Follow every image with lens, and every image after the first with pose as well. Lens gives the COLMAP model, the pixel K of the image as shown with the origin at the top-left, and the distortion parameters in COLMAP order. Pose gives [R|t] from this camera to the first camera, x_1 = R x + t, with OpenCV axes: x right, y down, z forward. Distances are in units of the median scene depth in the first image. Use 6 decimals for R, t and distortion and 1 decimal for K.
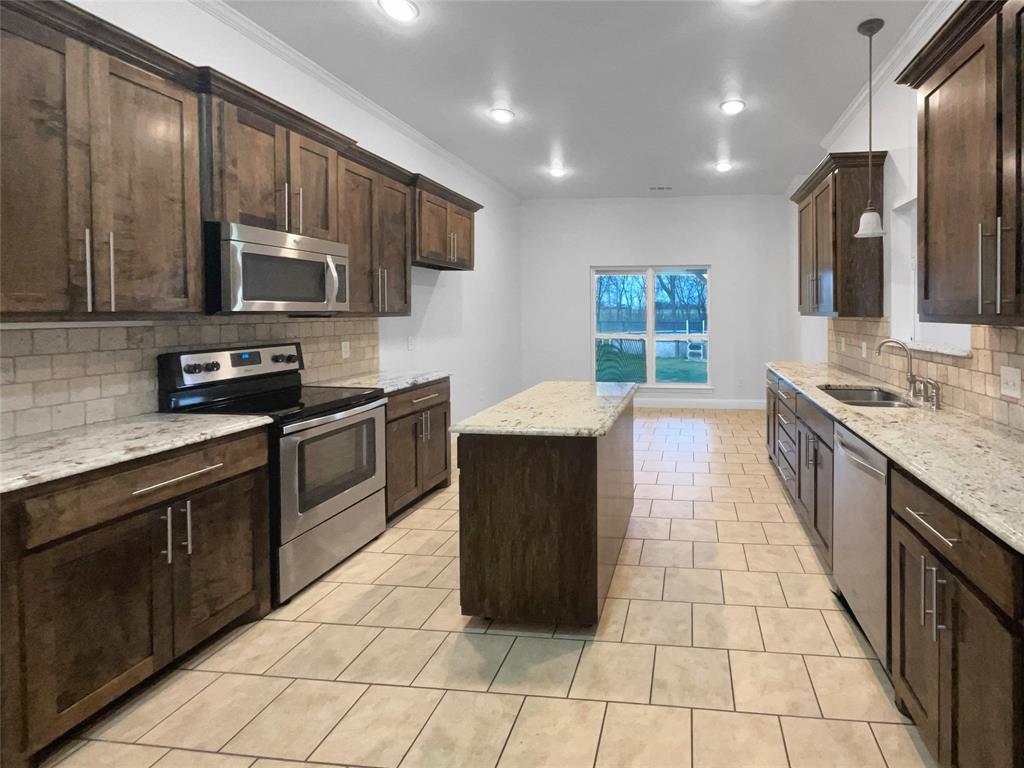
lens RADIAL K [[455.2, 0, 605.2], [0, 455.2, 341.1], [0, 0, 1]] dist [0.001396, 0.000166]
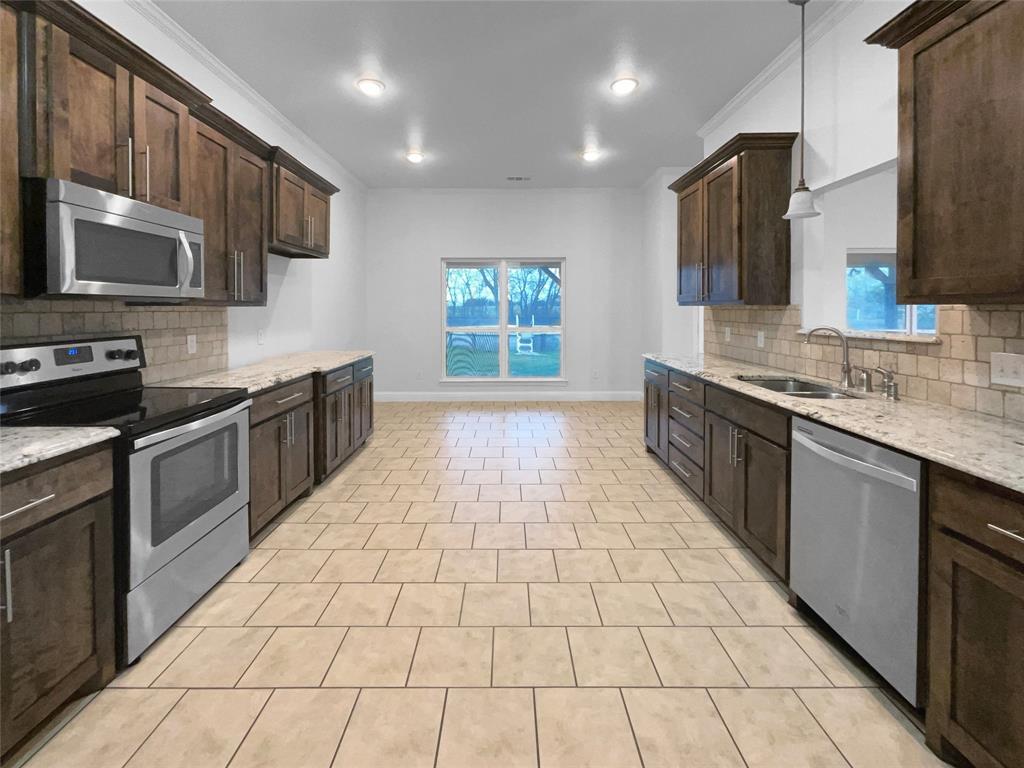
lens RADIAL K [[439.0, 0, 475.3], [0, 439.0, 333.6], [0, 0, 1]] dist [0.000854, -0.000934]
pose [[0.994598, -0.006874, 0.103570, -0.178031], [0.007484, 0.999957, -0.005508, 0.010802], [-0.103527, 0.006254, 0.994607, 0.166248]]
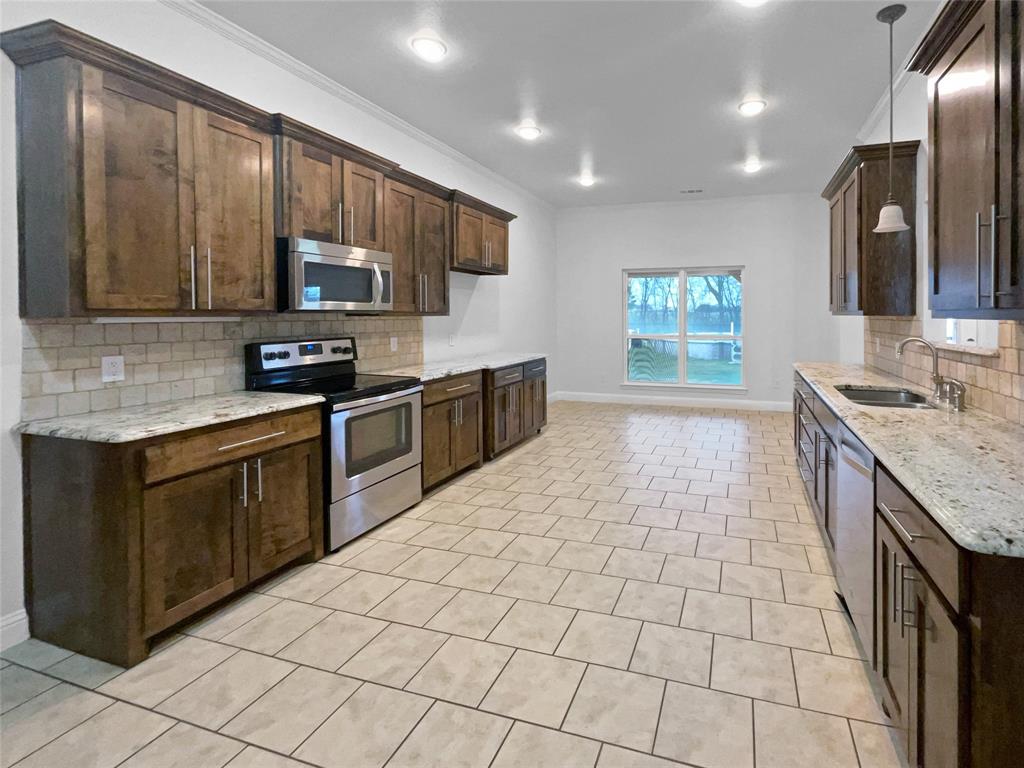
lens RADIAL K [[439.0, 0, 576.6], [0, 439.0, 343.5], [0, 0, 1]] dist [0.000854, -0.000934]
pose [[0.985445, 0.008656, -0.169775, 0.116209], [-0.008406, 0.999962, 0.002192, 0.015212], [0.169787, -0.000733, 0.985480, -0.036312]]
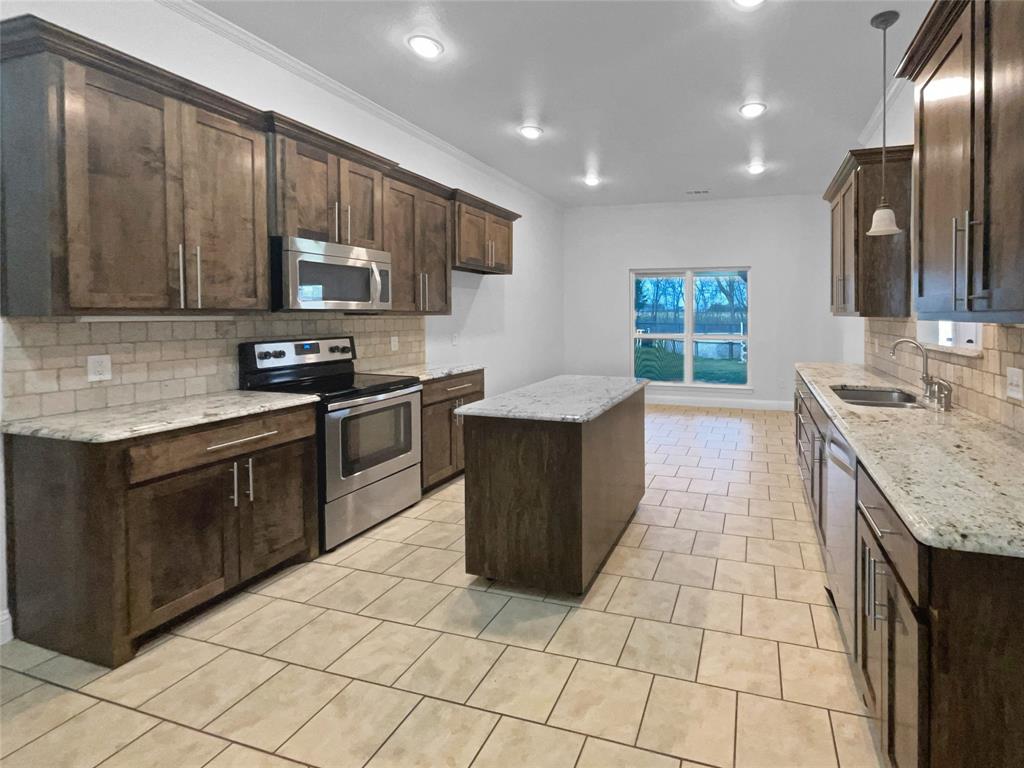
lens RADIAL K [[439.0, 0, 597.2], [0, 439.0, 345.5], [0, 0, 1]] dist [0.000854, -0.000934]
pose [[0.988452, 0.012601, -0.151009, 0.158115], [-0.011497, 0.999900, 0.008180, 0.012553], [0.151097, -0.006349, 0.988498, -0.038482]]
